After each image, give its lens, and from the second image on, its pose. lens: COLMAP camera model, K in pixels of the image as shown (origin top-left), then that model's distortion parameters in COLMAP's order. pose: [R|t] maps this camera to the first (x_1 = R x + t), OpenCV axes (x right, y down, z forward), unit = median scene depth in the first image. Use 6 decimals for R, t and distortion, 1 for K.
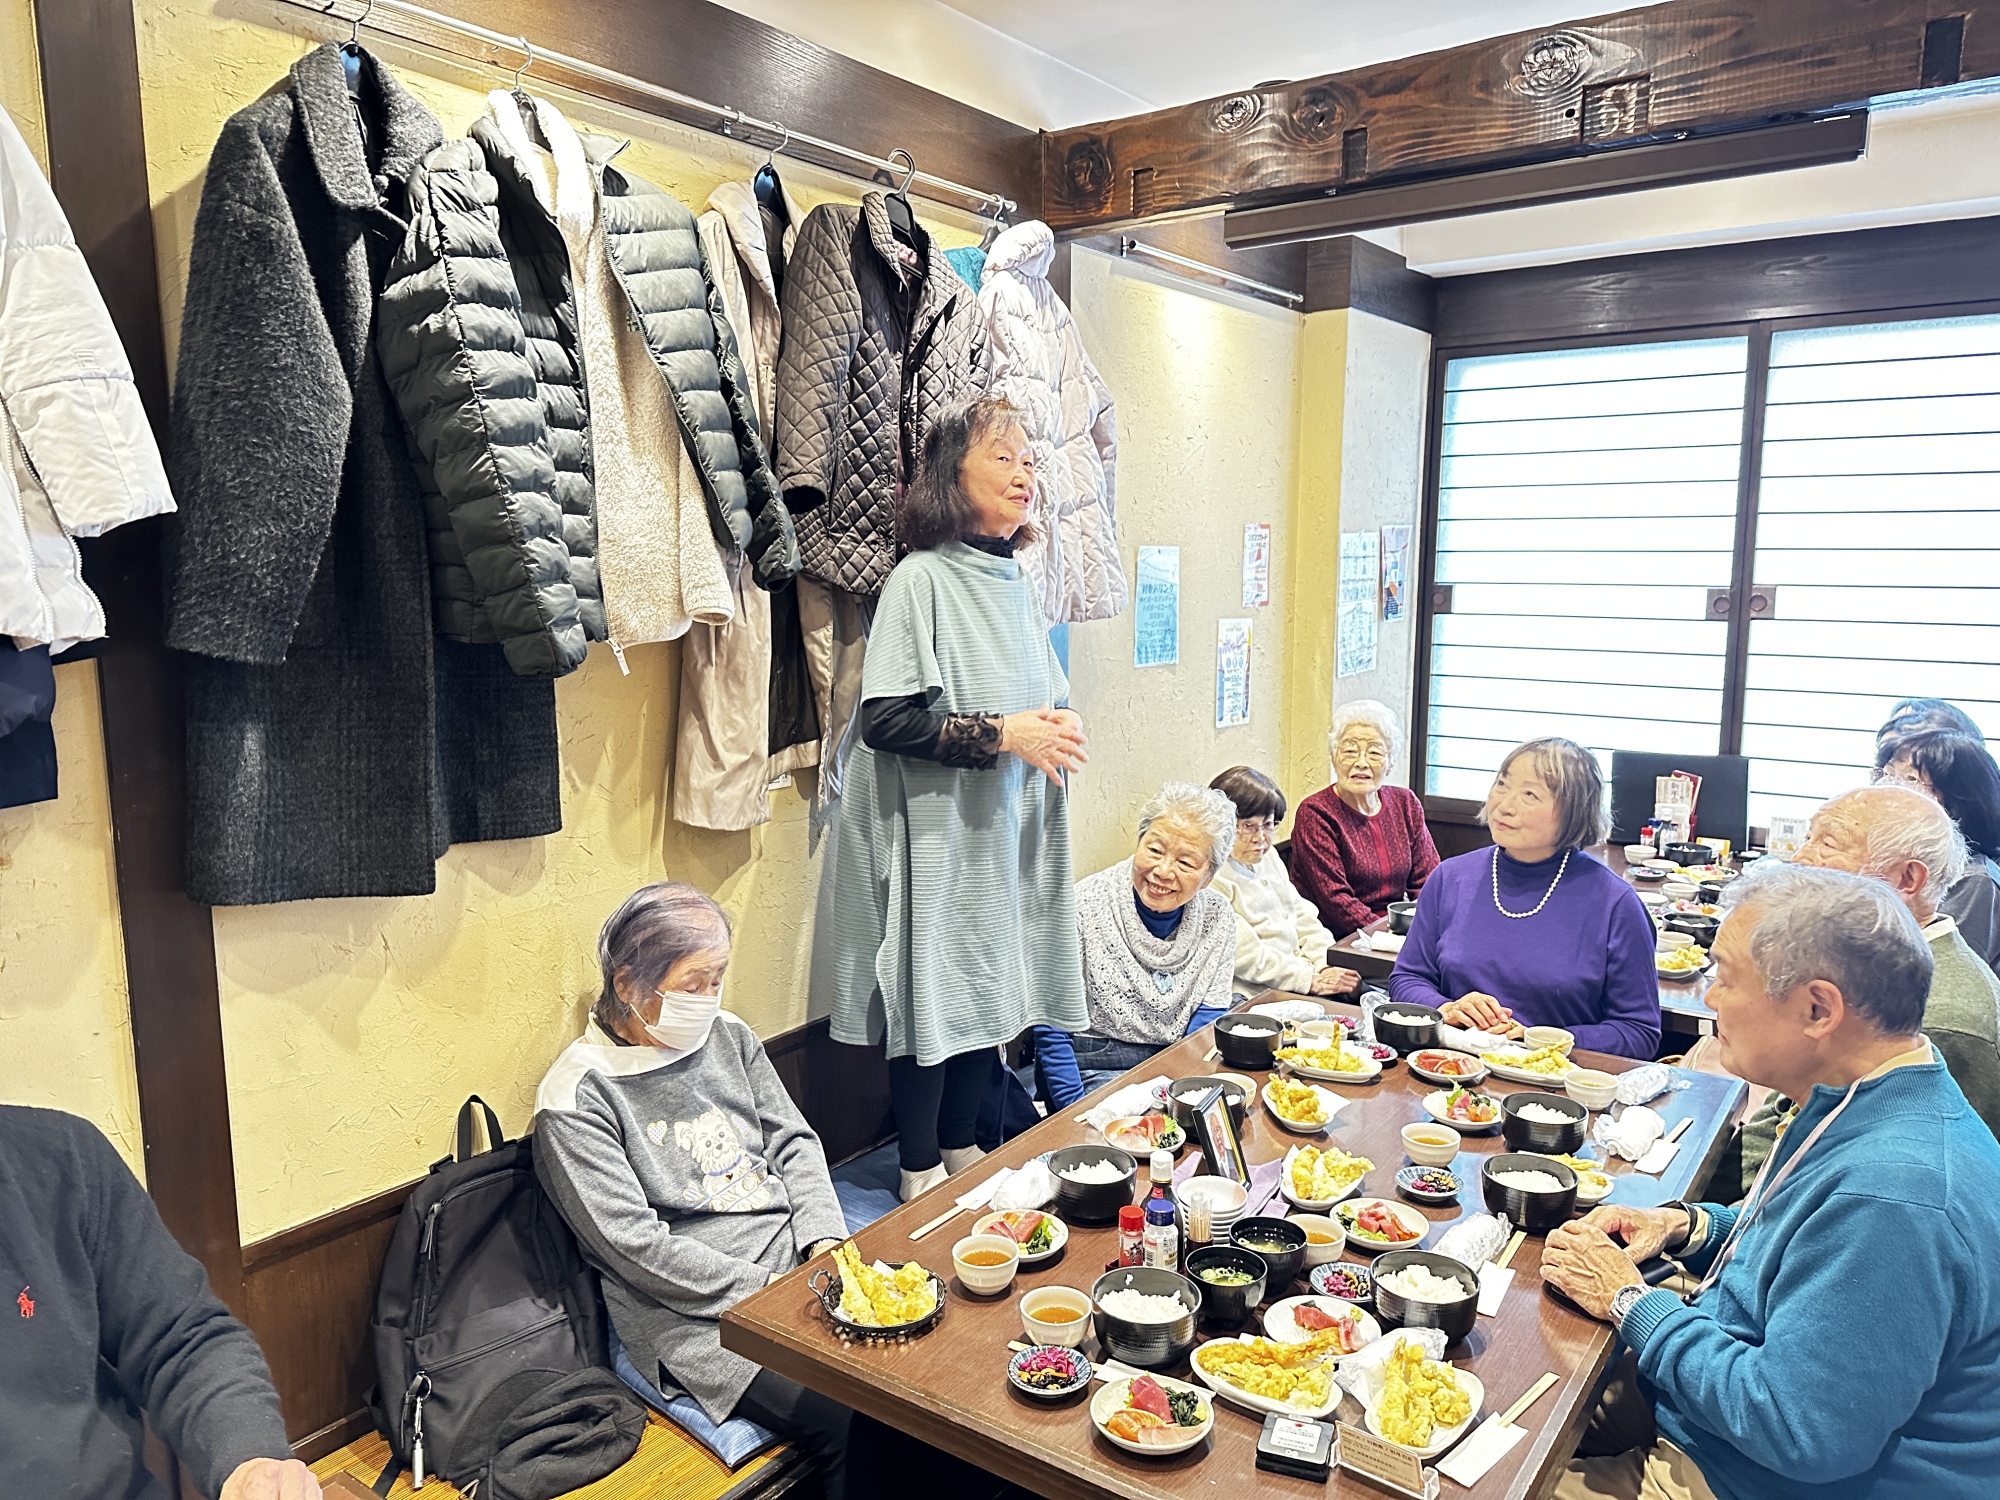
lens RADIAL K [[1389.1, 0, 1011.9], [0, 1389.1, 751.8], [0, 0, 1]] dist [0.139234, -0.221909]
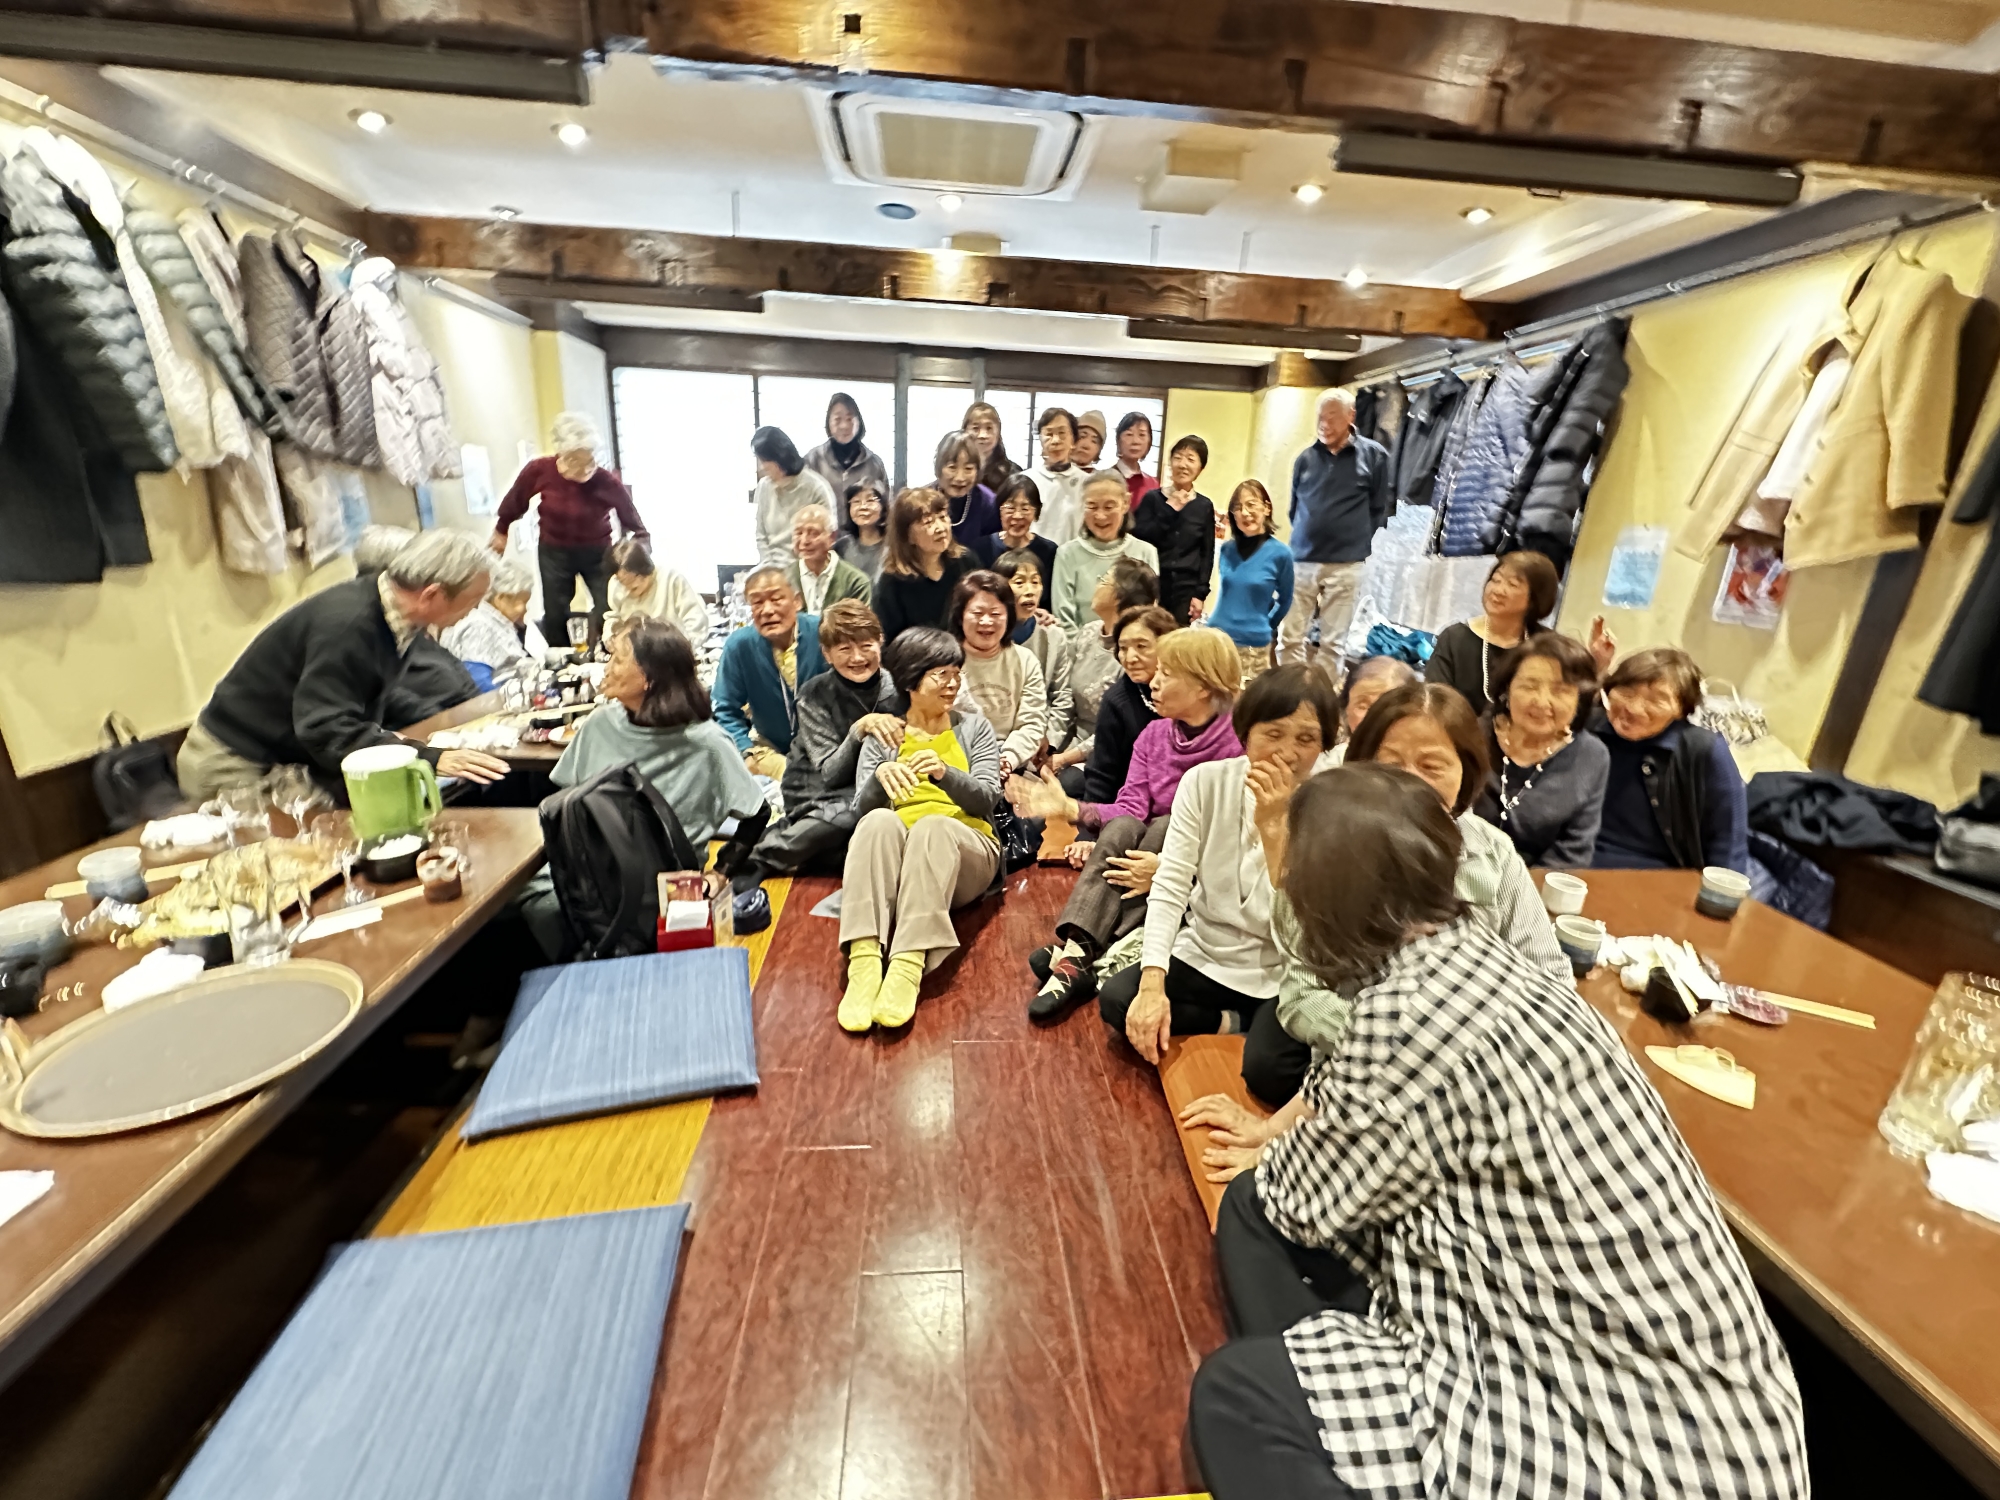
lens RADIAL K [[794.3, 0, 997.1], [0, 794.3, 748.0], [0, 0, 1]] dist [-0.002855, 0.000400]
pose [[0.753872, -0.159550, 0.637354, -0.152753], [0.050449, 0.981260, 0.185969, 0.125380], [-0.655081, -0.108043, 0.747793, -0.459896]]
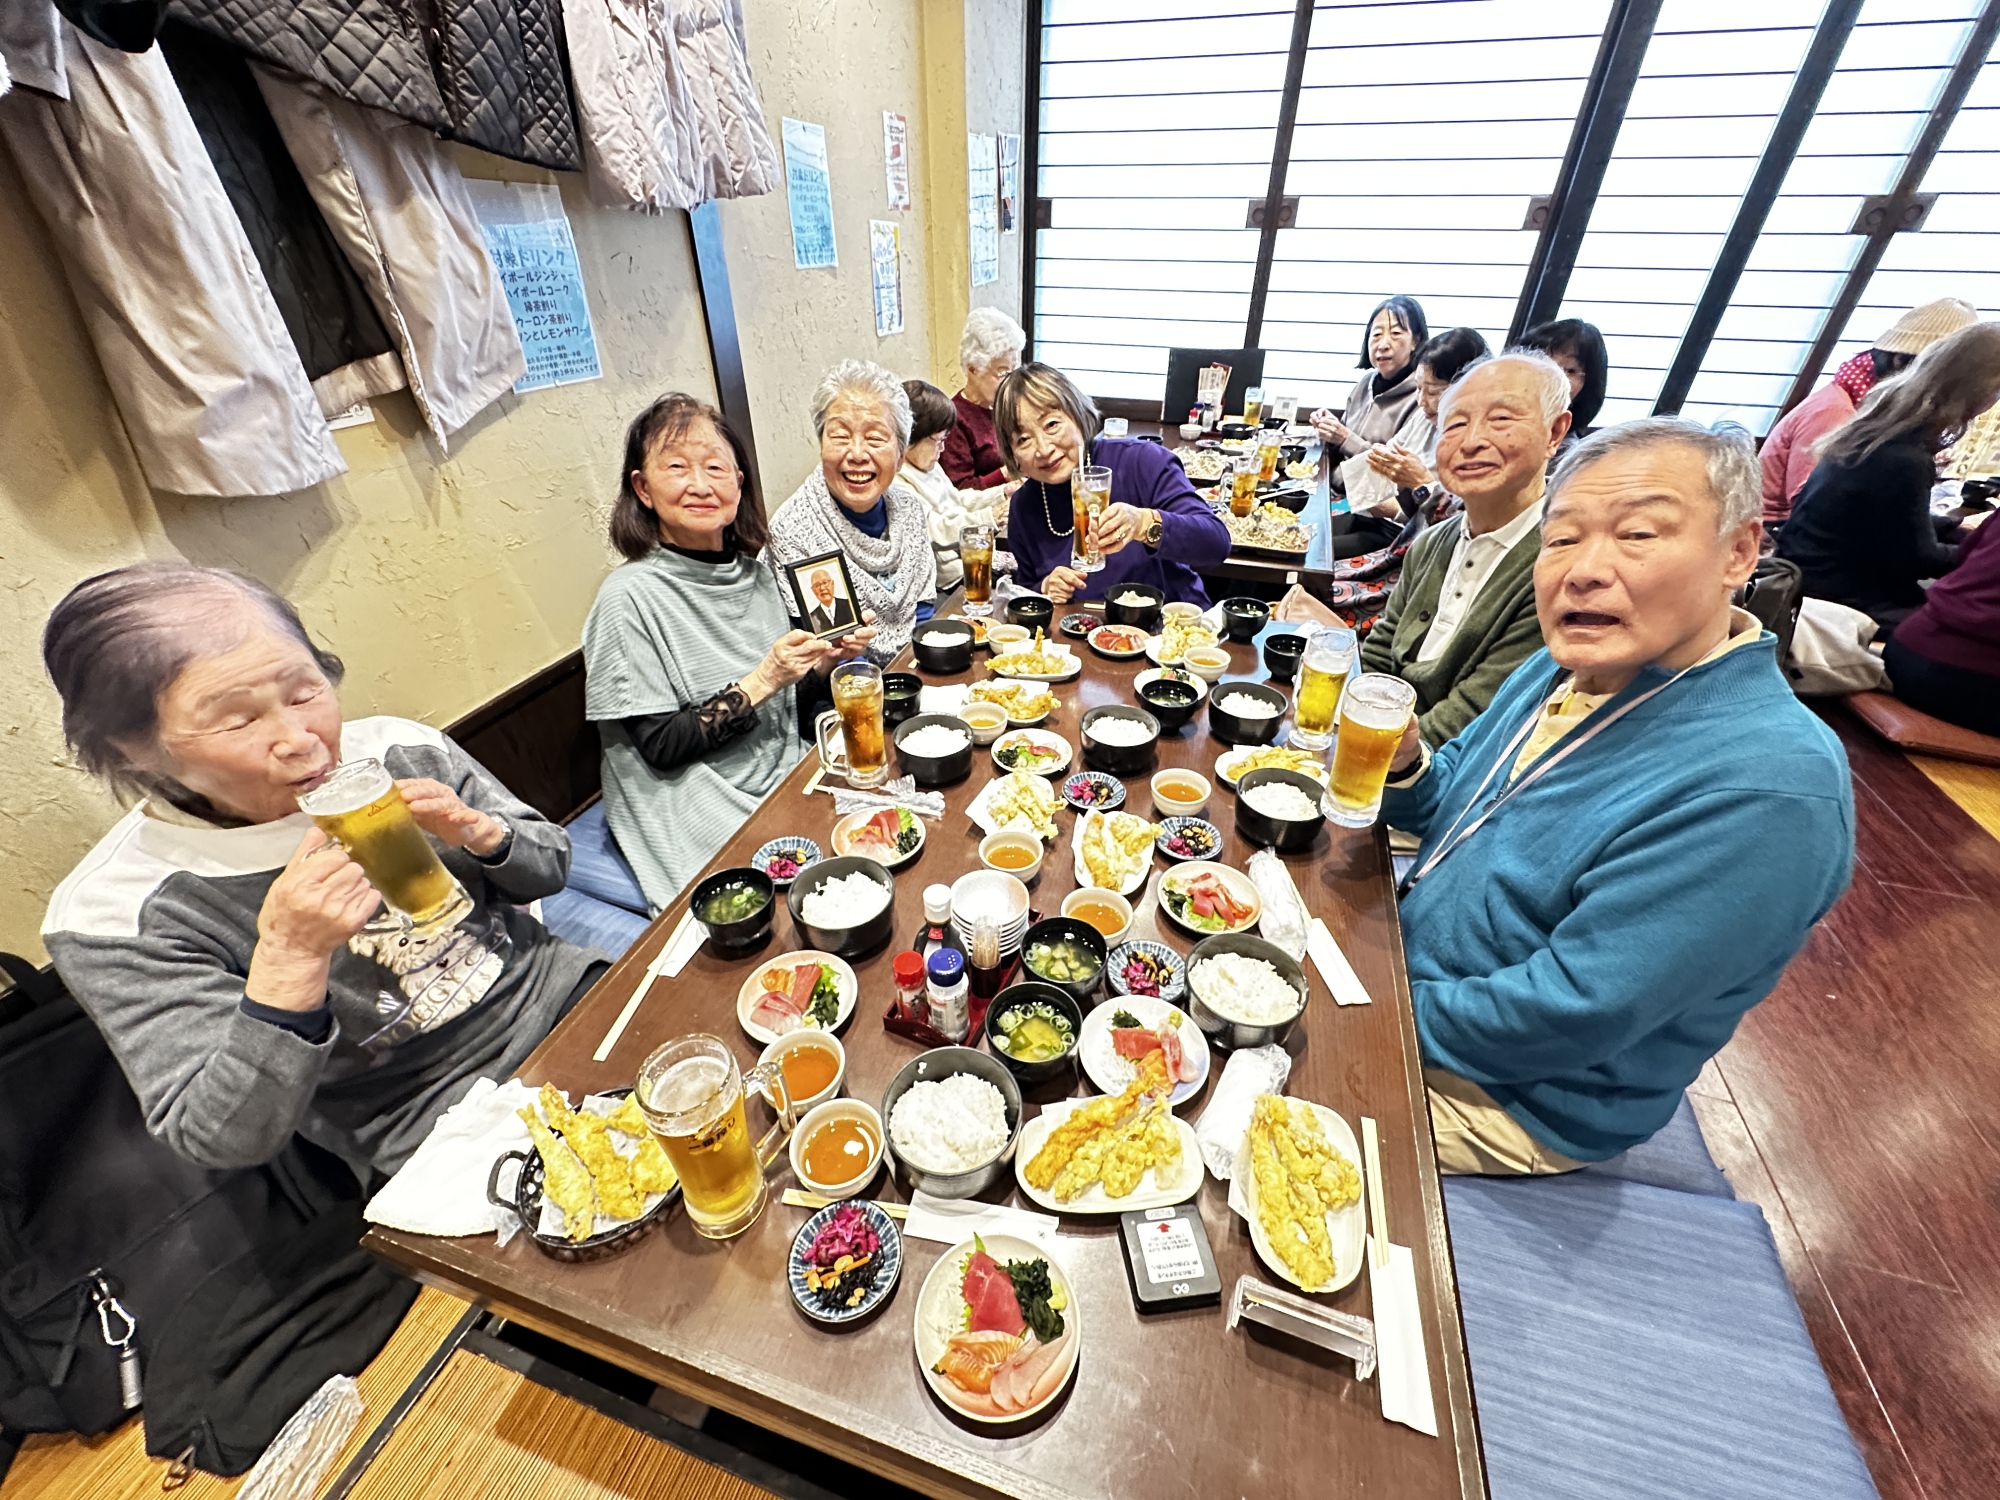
lens RADIAL K [[794.3, 0, 997.1], [0, 794.3, 748.0], [0, 0, 1]] dist [-0.002855, 0.000400]
pose [[0.950114, -0.169863, 0.261593, 0.022747], [0.041217, 0.899718, 0.434521, 0.010567], [-0.309169, -0.402062, 0.861836, 0.426007]]
